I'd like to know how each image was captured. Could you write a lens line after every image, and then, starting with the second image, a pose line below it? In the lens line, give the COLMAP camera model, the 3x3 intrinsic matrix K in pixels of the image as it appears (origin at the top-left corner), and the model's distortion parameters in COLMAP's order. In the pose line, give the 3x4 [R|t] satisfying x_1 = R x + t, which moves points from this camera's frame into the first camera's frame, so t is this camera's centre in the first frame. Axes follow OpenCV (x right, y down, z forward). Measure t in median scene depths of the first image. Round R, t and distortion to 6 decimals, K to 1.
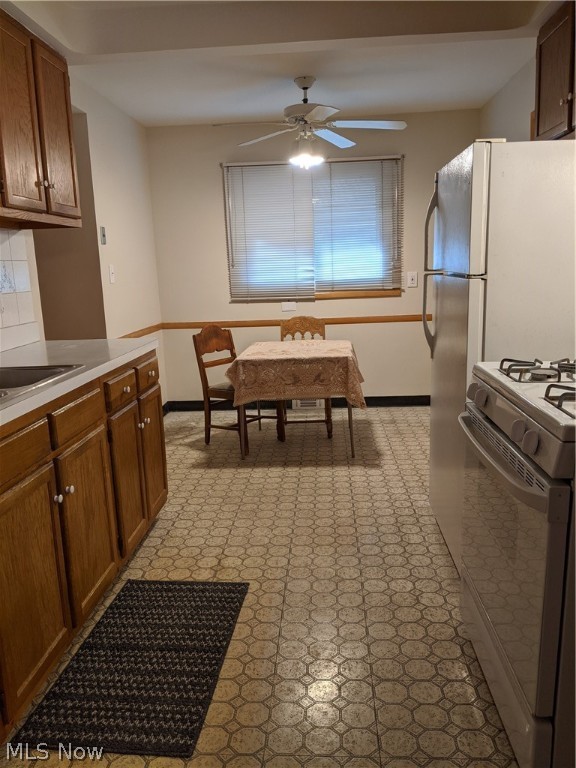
lens RADIAL K [[615.8, 0, 288.0], [0, 615.8, 384.0], [0, 0, 1]] dist [0.124914, -0.214803]
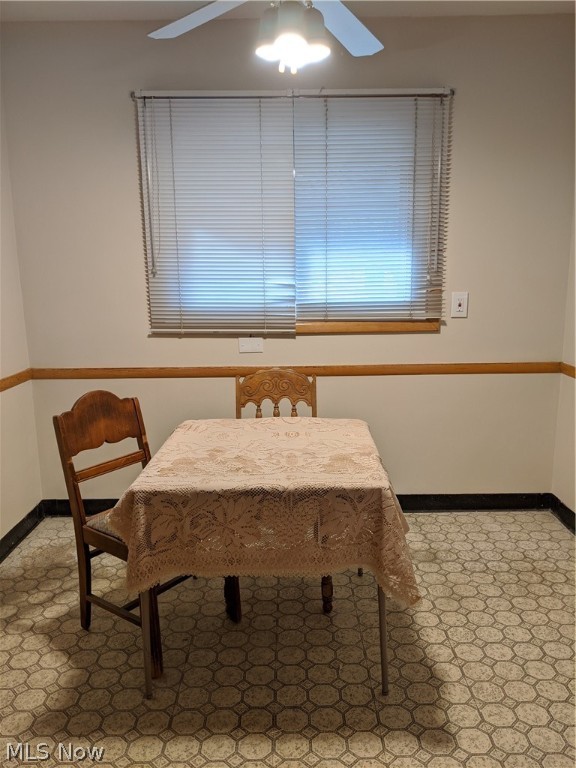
lens RADIAL K [[544.9, 0, 288.0], [0, 544.9, 384.0], [0, 0, 1]] dist [0.029810, -0.003509]
pose [[0.997299, 0.011015, 0.072613, -0.000753], [-0.012771, 0.999636, 0.023763, -0.108909], [-0.072325, -0.024626, 0.997077, 0.514826]]
